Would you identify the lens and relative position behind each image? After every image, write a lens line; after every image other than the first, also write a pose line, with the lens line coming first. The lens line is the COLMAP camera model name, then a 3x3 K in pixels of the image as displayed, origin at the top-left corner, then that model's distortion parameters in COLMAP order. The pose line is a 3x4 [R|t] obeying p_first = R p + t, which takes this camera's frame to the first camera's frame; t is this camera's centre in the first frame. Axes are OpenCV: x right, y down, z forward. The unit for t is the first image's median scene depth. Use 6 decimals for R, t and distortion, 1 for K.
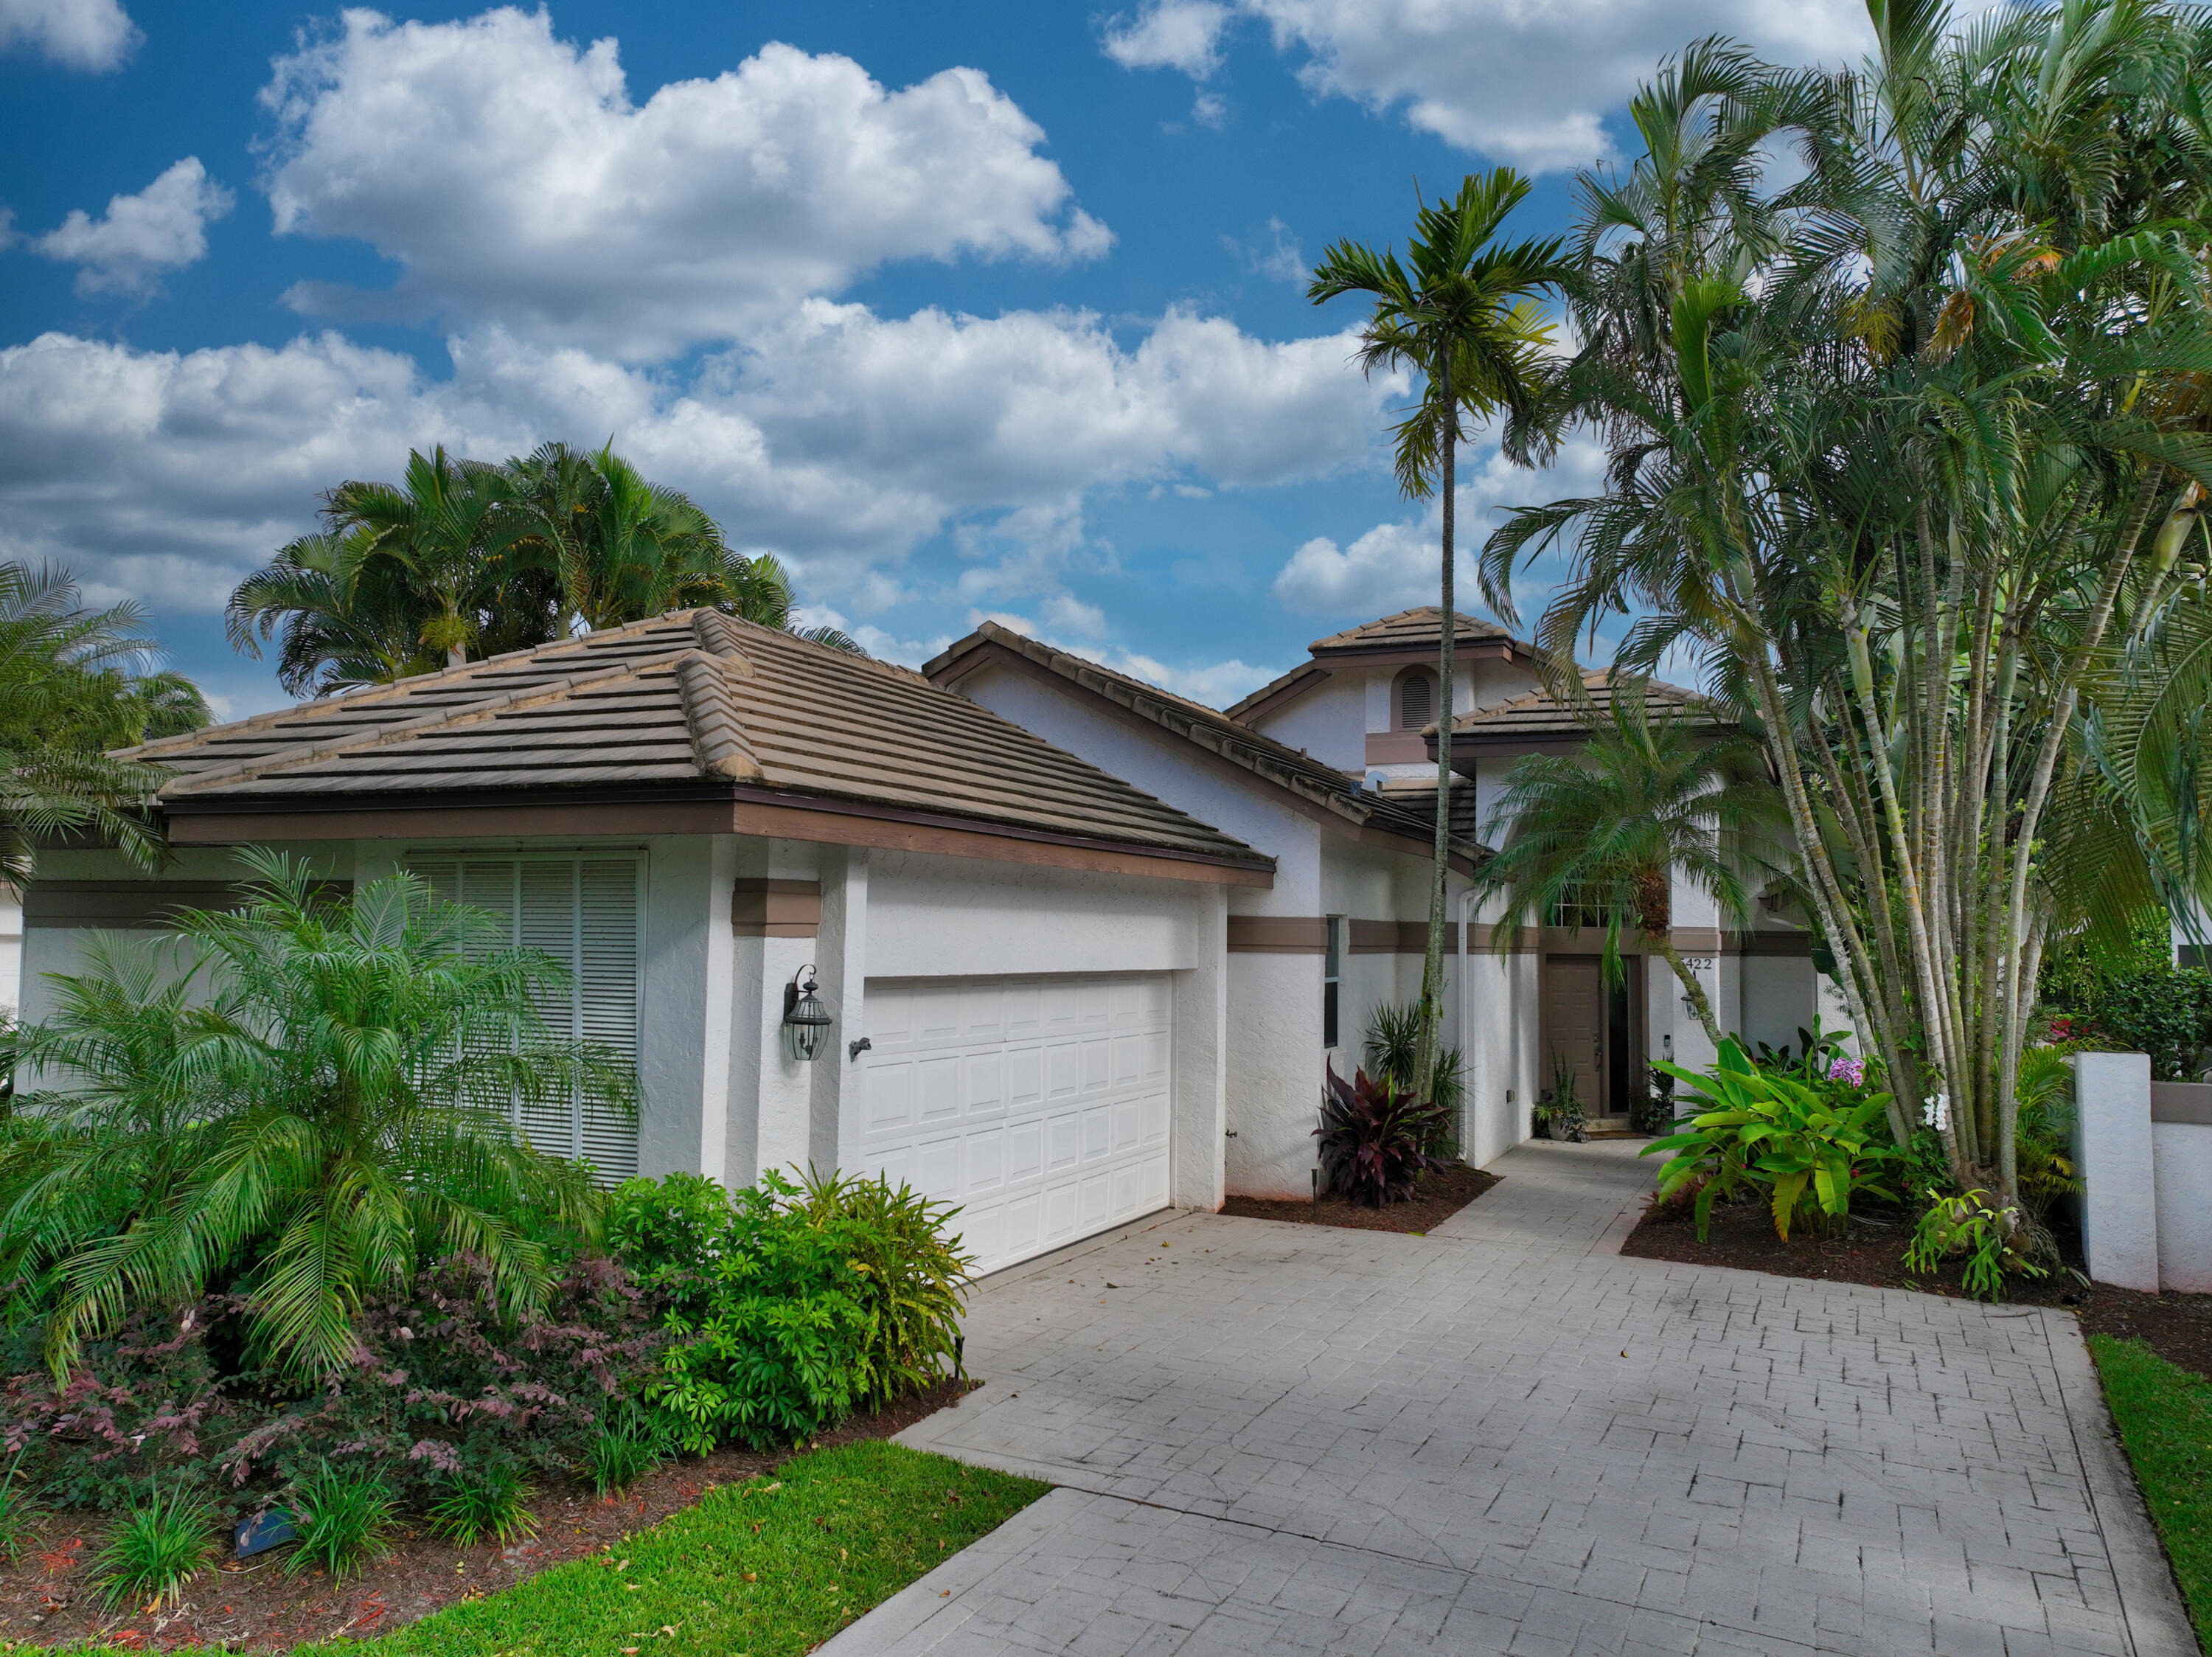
lens RADIAL K [[1550.9, 0, 1111.8], [0, 1550.9, 827.6], [0, 0, 1]] dist [-0.008182, 0.024785]
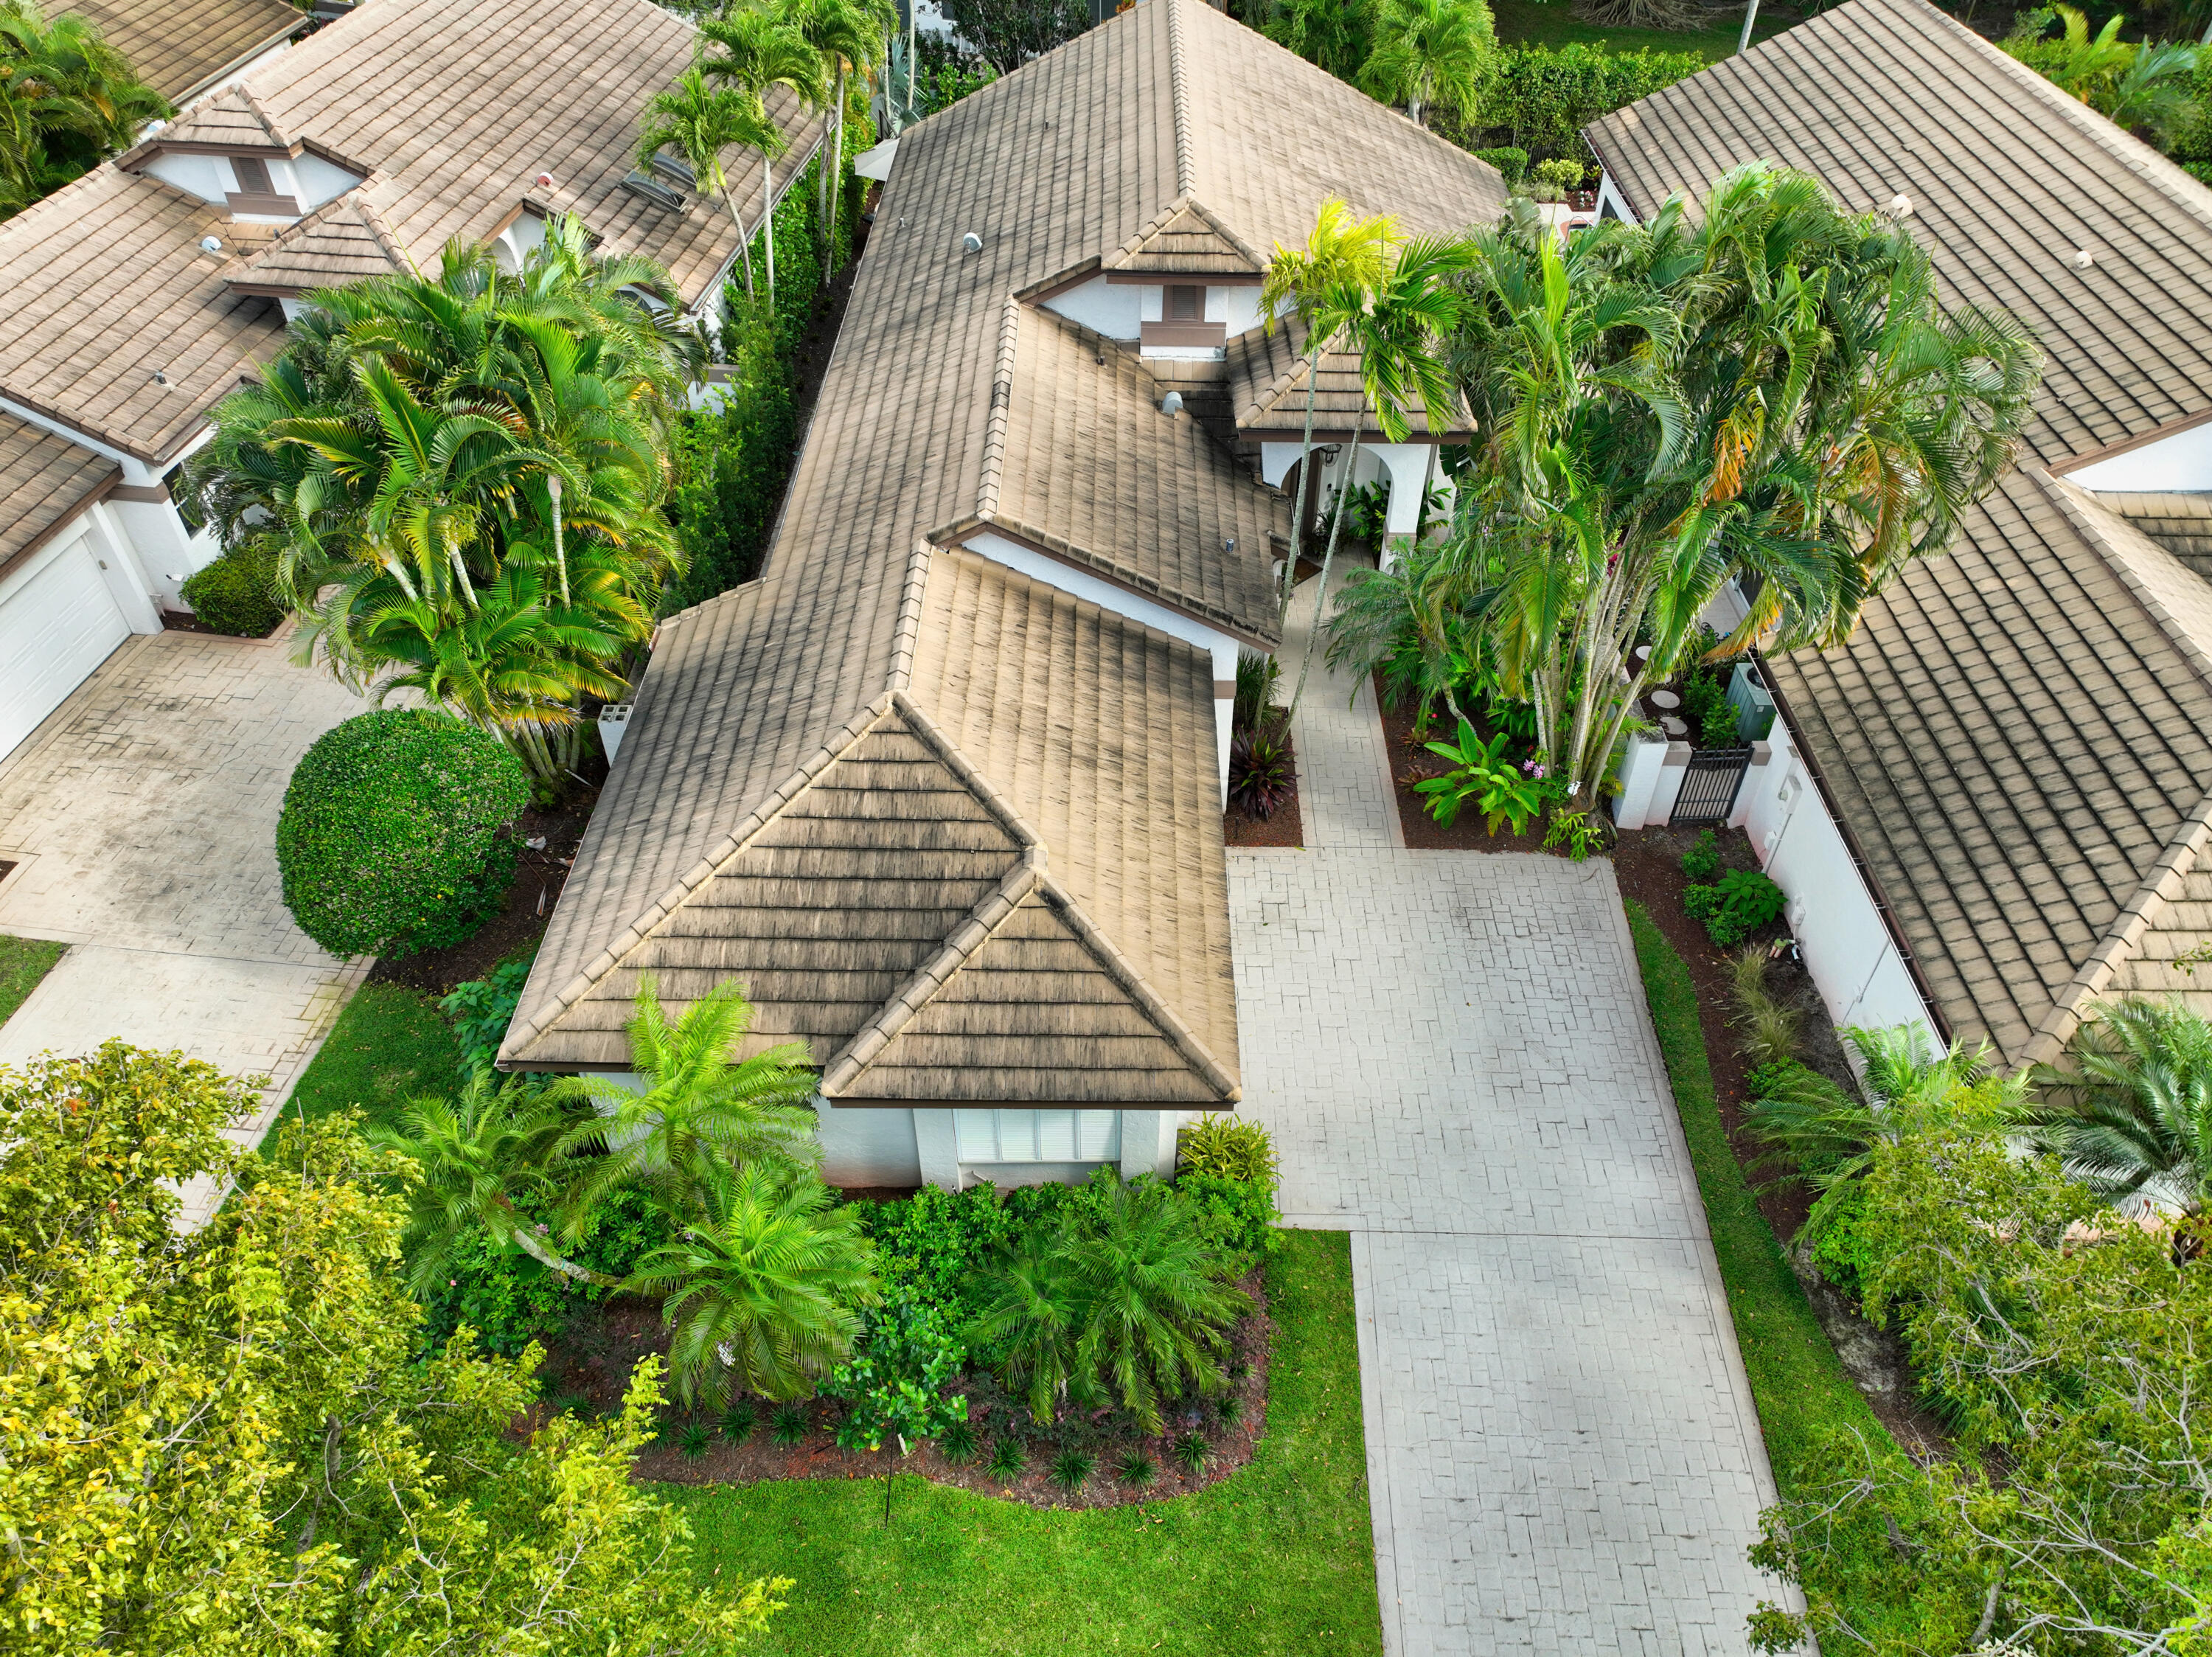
lens RADIAL K [[1550.9, 0, 1111.8], [0, 1550.9, 827.6], [0, 0, 1]] dist [-0.008182, 0.024785]
pose [[0.905065, -0.296192, 0.305169, -0.862865], [-0.021768, 0.684377, 0.728803, -1.687000], [-0.424717, -0.666257, 0.612958, 0.008178]]
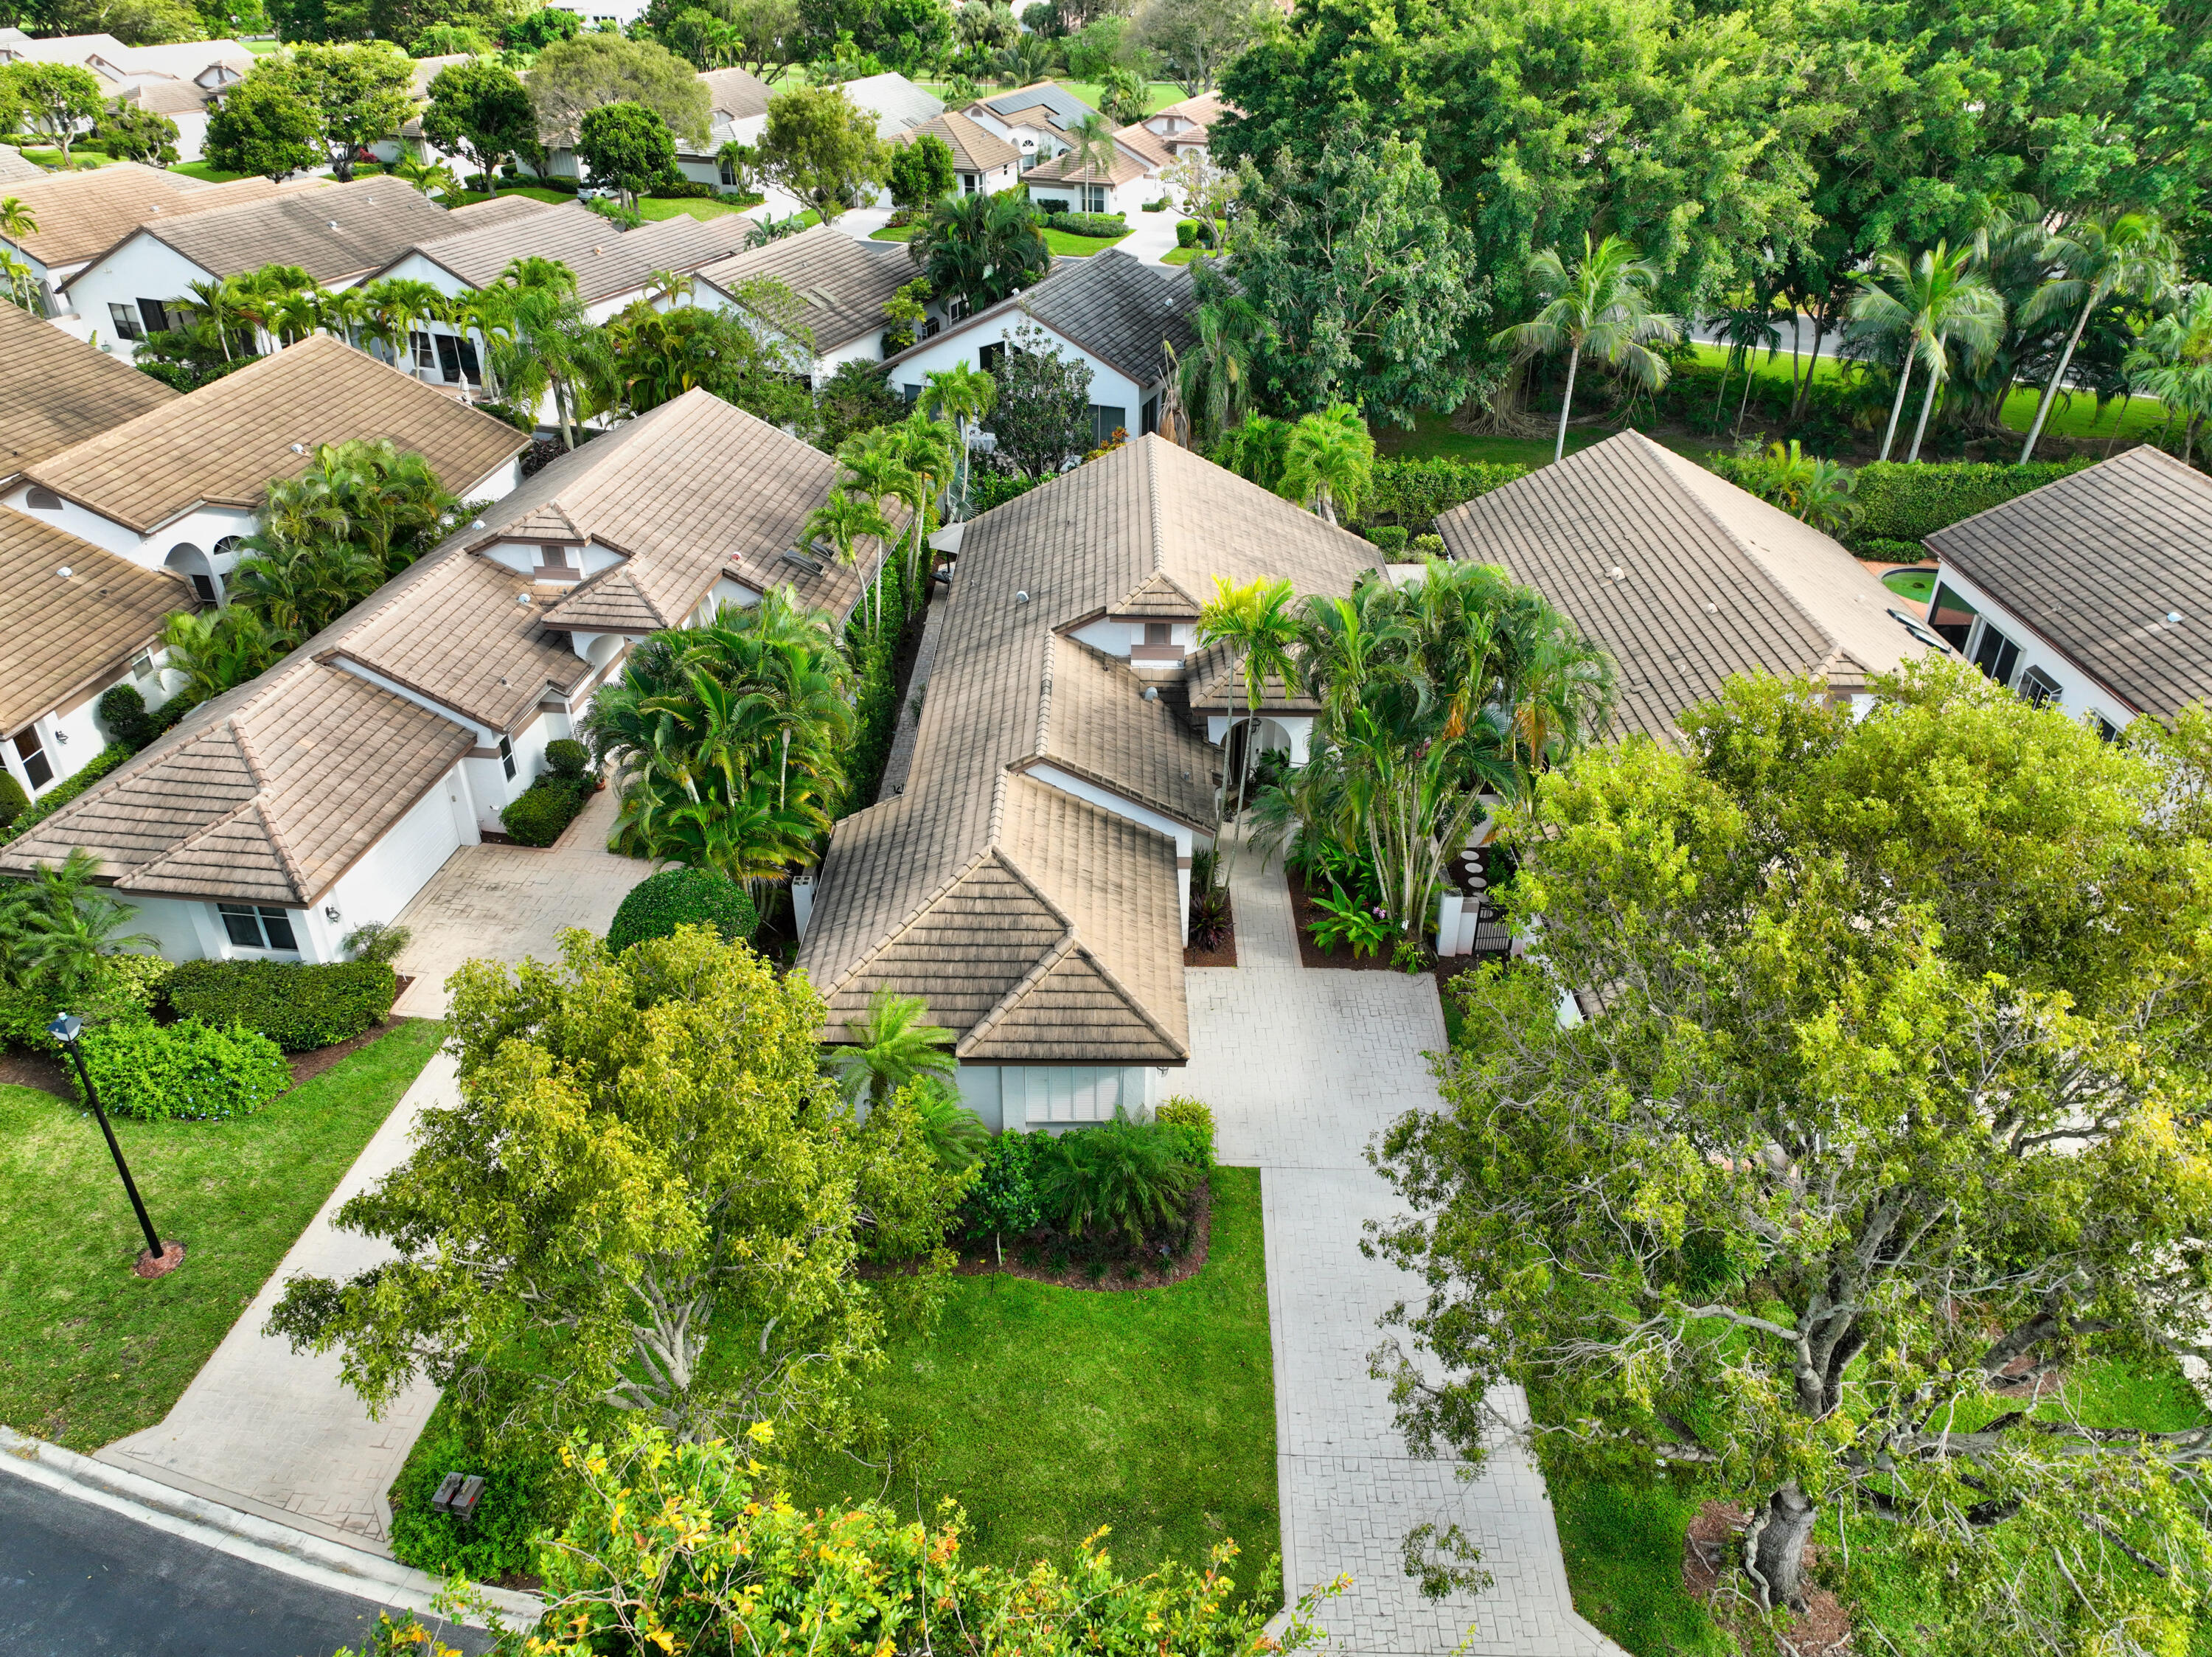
lens RADIAL K [[1550.9, 0, 1111.8], [0, 1550.9, 827.6], [0, 0, 1]] dist [-0.008182, 0.024785]
pose [[0.902257, -0.231495, 0.363789, -1.536391], [-0.023532, 0.815978, 0.577604, -2.480397], [-0.430556, -0.529708, 0.730774, -1.304743]]
